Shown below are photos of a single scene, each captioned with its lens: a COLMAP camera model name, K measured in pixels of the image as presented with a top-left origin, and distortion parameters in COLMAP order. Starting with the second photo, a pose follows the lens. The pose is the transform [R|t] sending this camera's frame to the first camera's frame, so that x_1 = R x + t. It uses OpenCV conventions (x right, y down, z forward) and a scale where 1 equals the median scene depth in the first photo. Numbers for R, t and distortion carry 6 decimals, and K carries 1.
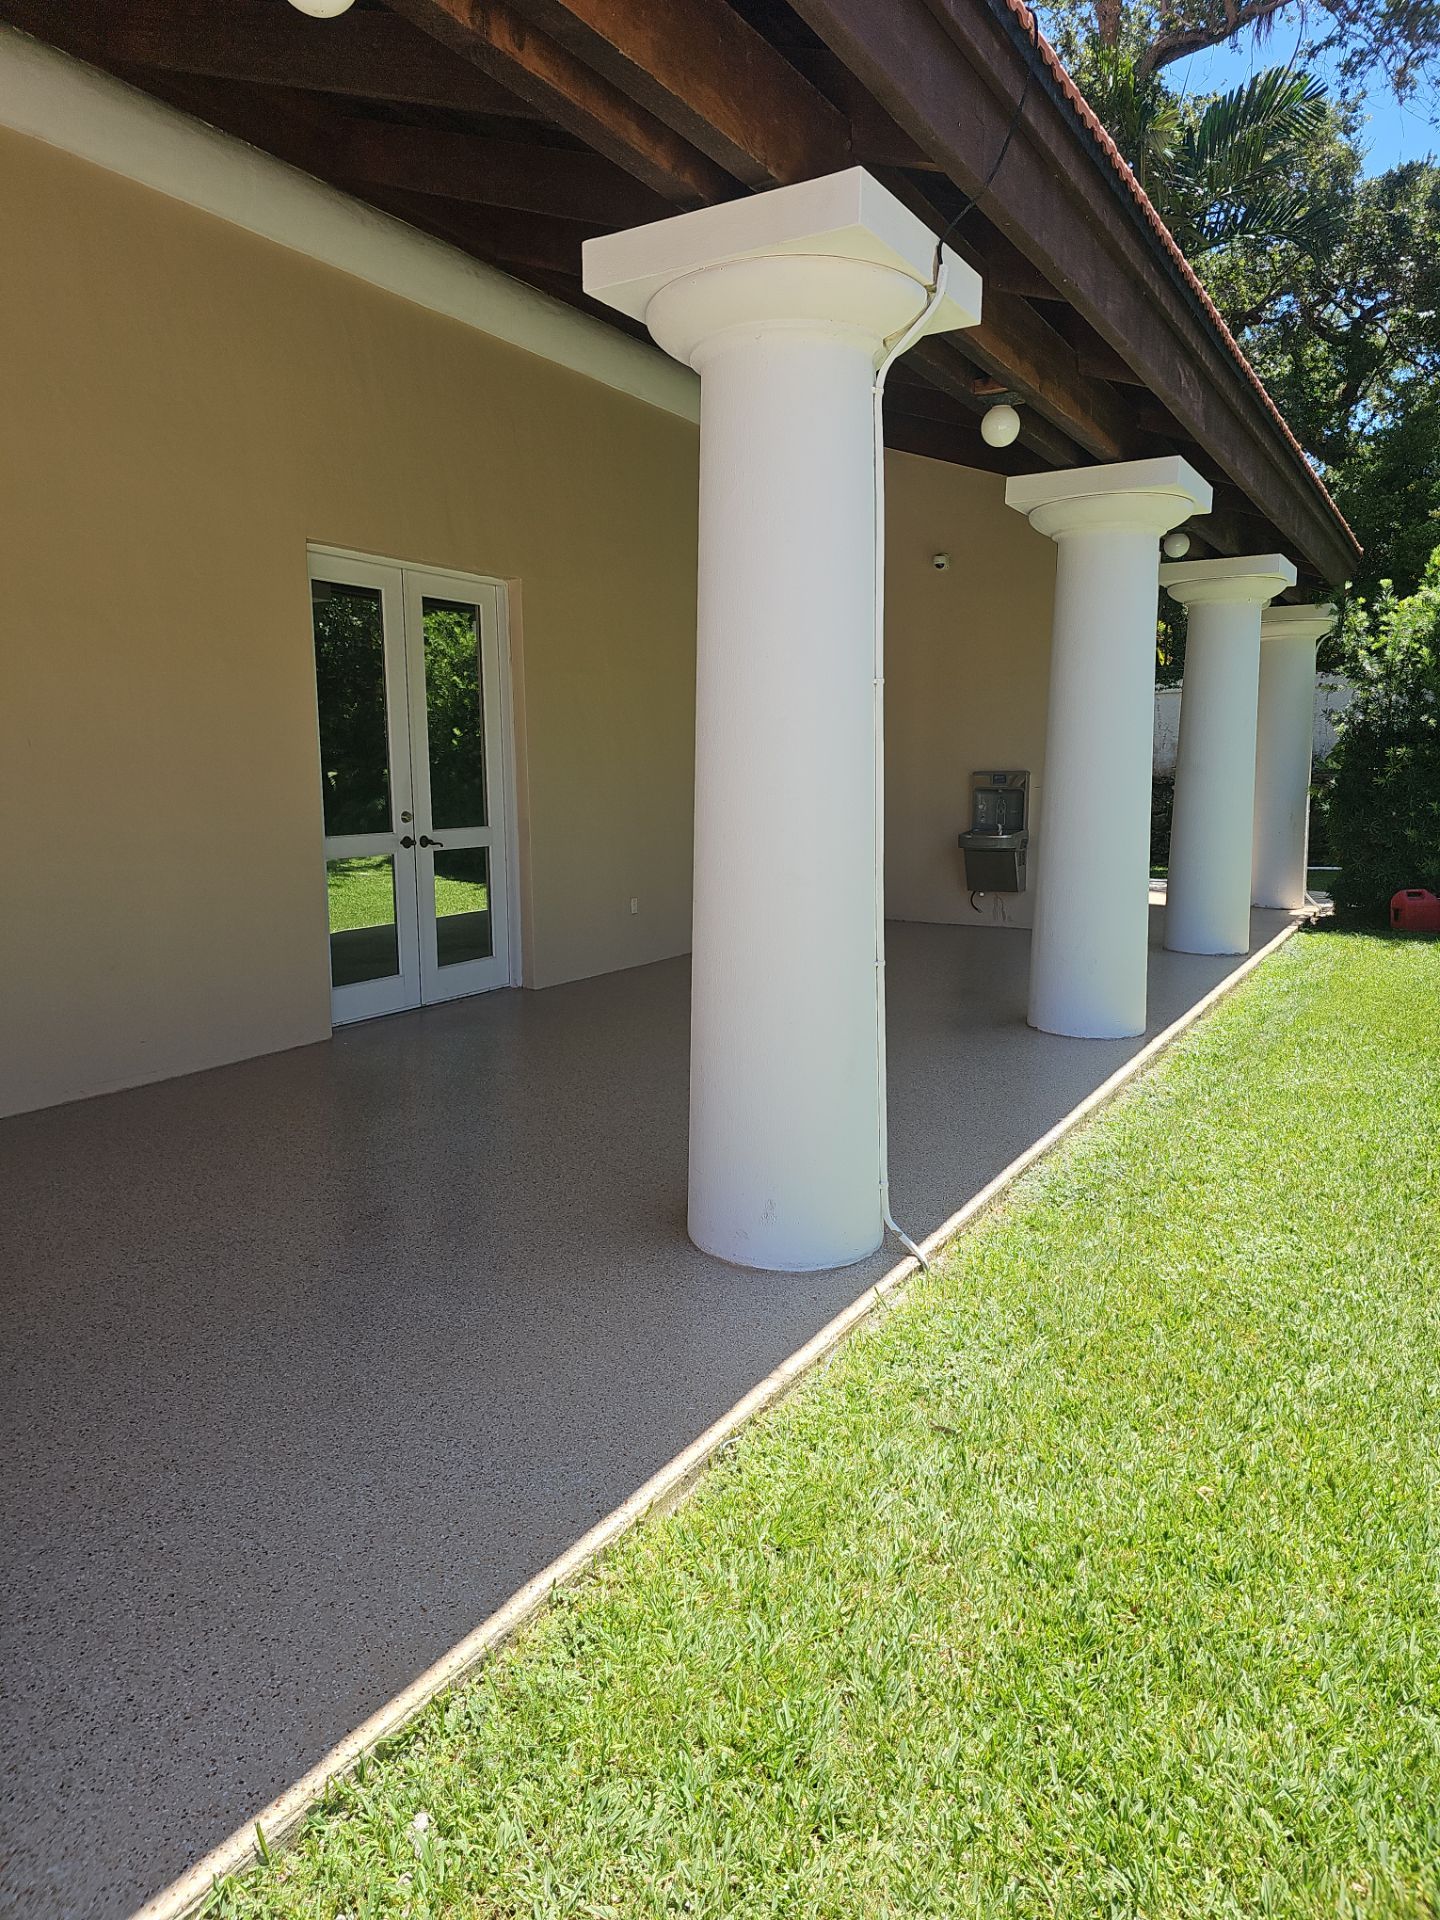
lens RADIAL K [[1278.8, 0, 720.0], [0, 1278.8, 960.0], [0, 0, 1]] dist [0.047956, -0.040889]
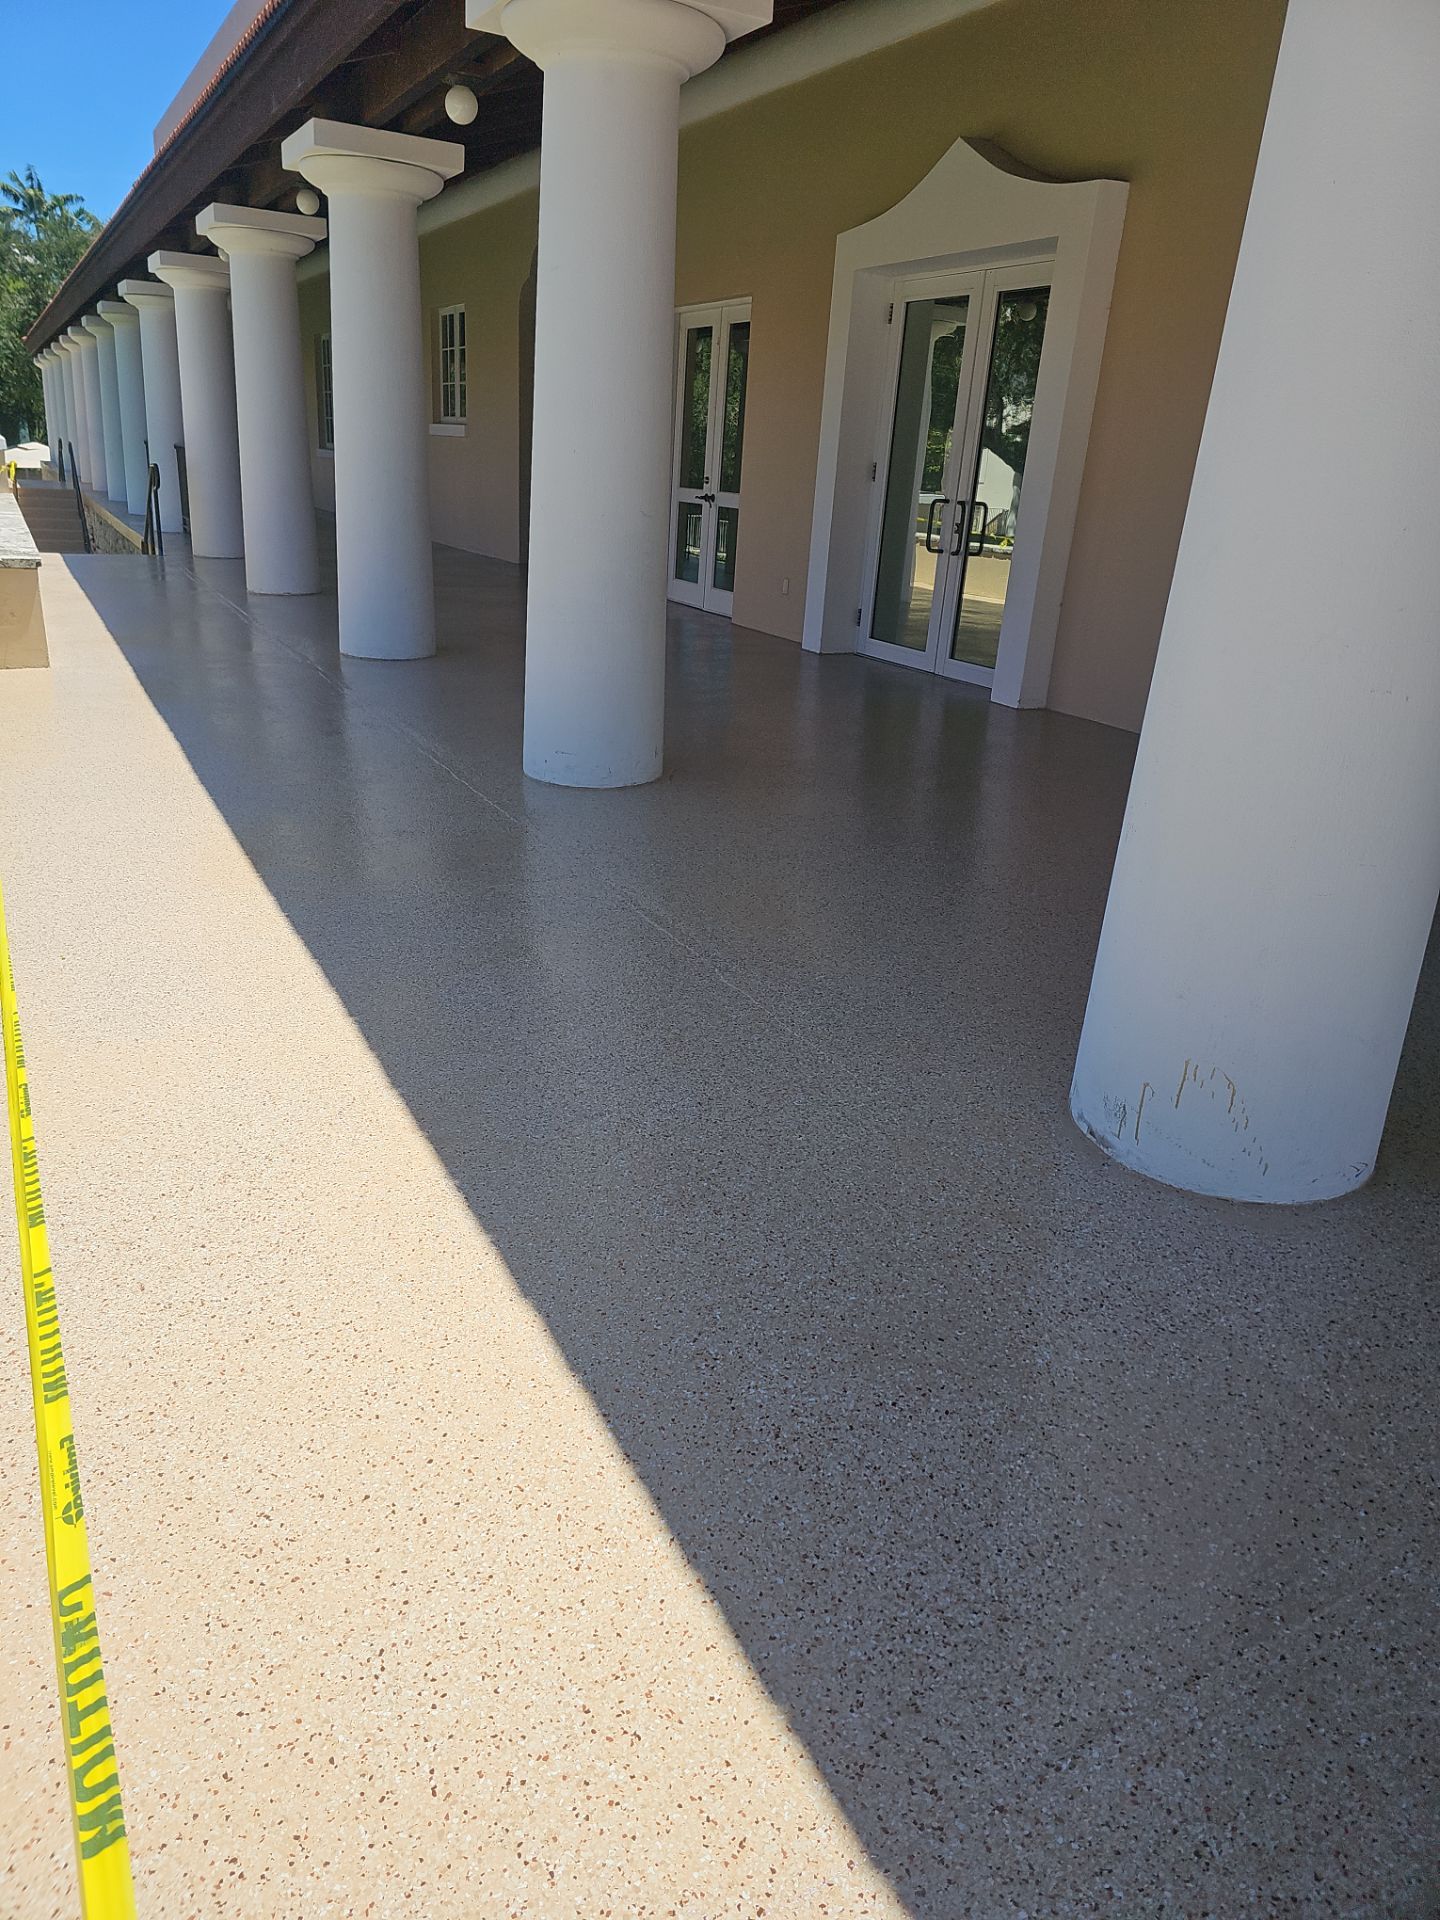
lens RADIAL K [[1278.8, 0, 720.0], [0, 1278.8, 960.0], [0, 0, 1]] dist [0.047956, -0.040889]
pose [[-0.499633, 0.292608, -0.815320, 1.139733], [-0.176953, 0.886897, 0.426734, -0.252206], [0.847971, 0.357484, -0.391345, 1.748991]]
